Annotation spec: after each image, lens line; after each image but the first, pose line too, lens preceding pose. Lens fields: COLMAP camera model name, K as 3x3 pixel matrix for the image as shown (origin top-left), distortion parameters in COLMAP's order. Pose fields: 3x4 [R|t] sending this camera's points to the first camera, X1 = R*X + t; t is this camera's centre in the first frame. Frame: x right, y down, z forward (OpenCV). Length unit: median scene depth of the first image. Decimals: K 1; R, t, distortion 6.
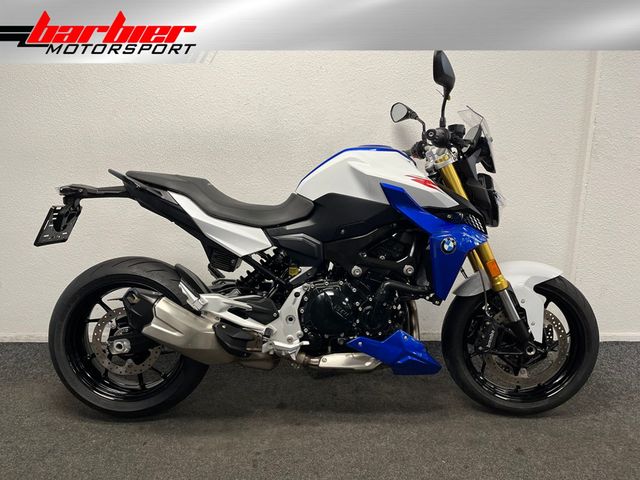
lens RADIAL K [[487.7, 0, 320.0], [0, 487.7, 240.0], [0, 0, 1]] dist [0.078463, -0.127072]
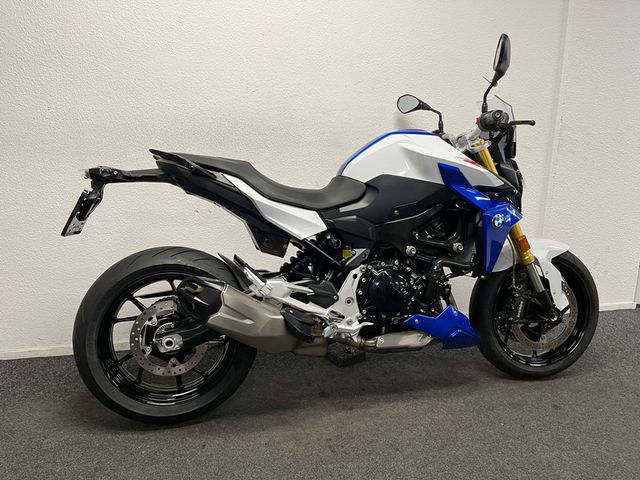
lens RADIAL K [[487.7, 0, 320.0], [0, 487.7, 240.0], [0, 0, 1]] dist [0.078463, -0.127072]
pose [[0.969213, -0.031044, 0.244260, -0.352806], [0.037044, 0.999113, -0.020009, 0.054198], [-0.243423, 0.028442, 0.969503, 0.047152]]
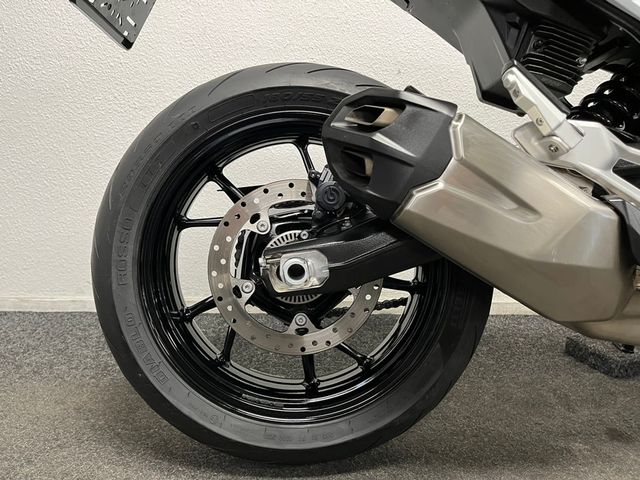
lens RADIAL K [[487.7, 0, 320.0], [0, 487.7, 240.0], [0, 0, 1]] dist [0.078463, -0.127072]
pose [[0.999252, 0.016085, 0.035164, -0.402167], [-0.014944, 0.999361, -0.032478, 0.204056], [-0.035664, 0.031929, 0.998854, 0.634565]]
